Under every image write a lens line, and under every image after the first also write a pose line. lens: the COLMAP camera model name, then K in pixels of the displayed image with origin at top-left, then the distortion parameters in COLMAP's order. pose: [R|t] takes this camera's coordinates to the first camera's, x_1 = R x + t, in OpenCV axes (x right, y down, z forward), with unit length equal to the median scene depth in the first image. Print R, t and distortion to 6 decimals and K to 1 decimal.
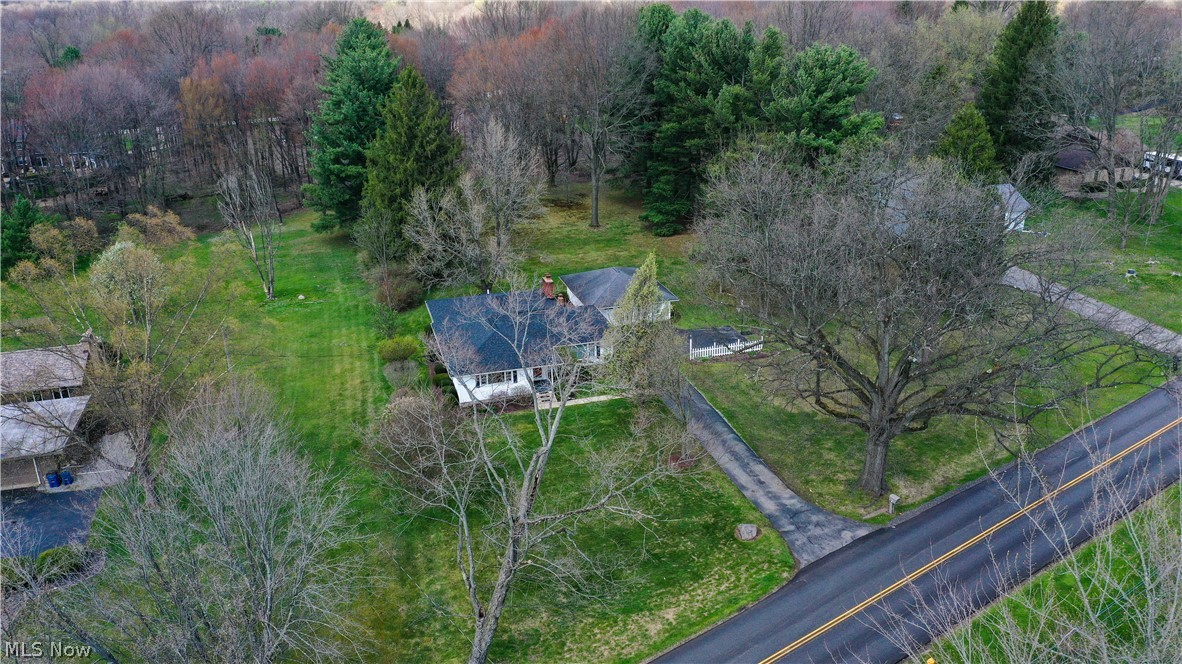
lens RADIAL K [[942.0, 0, 593.0], [0, 942.0, 334.9], [0, 0, 1]] dist [-0.005189, -0.004397]
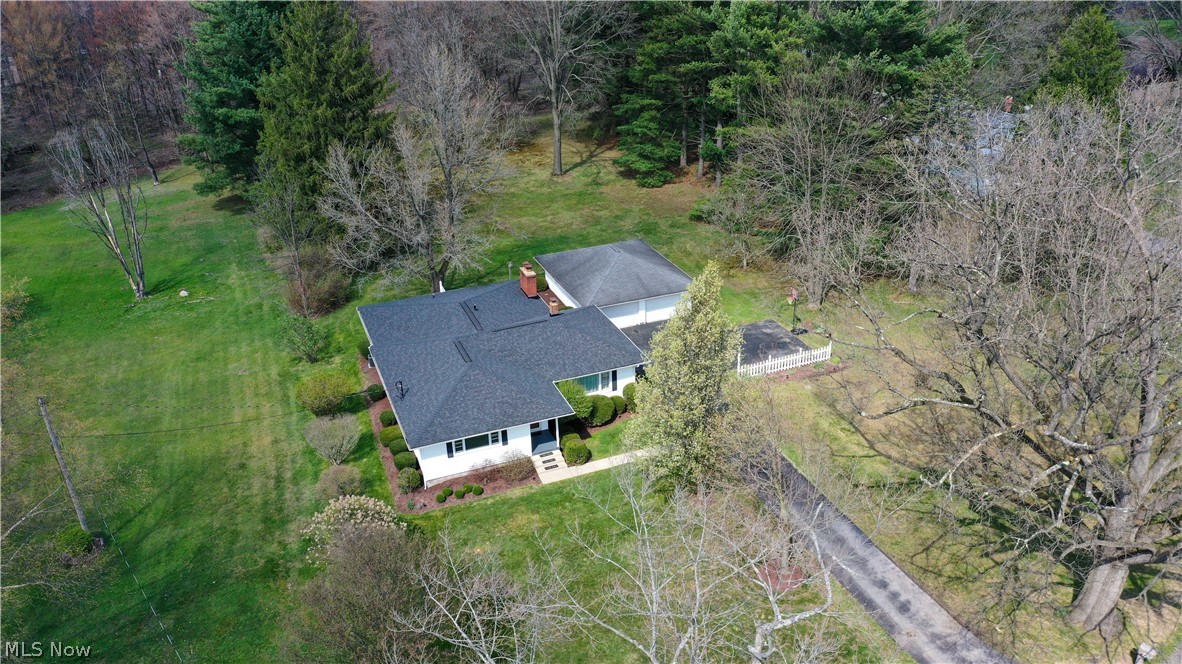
lens RADIAL K [[942.0, 0, 592.7], [0, 942.0, 327.0], [0, 0, 1]] dist [-0.005189, -0.004397]
pose [[0.995333, -0.049639, 0.082758, -0.062820], [0.042912, 0.995776, 0.081172, -0.075717], [-0.086437, -0.077241, 0.993258, 0.287431]]
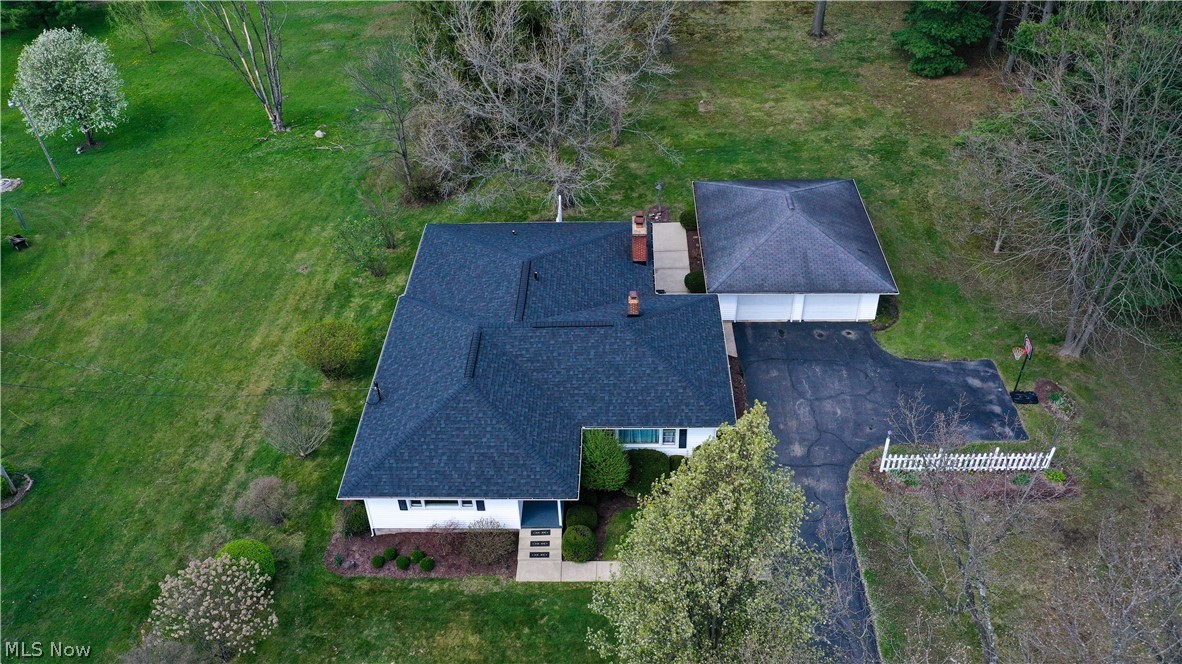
lens RADIAL K [[942.0, 0, 587.7], [0, 942.0, 326.5], [0, 0, 1]] dist [-0.005189, -0.004397]
pose [[0.954281, 0.179067, -0.239337, 0.061008], [-0.098277, 0.944143, 0.314540, -0.173174], [0.282292, -0.276639, 0.918576, 0.522911]]
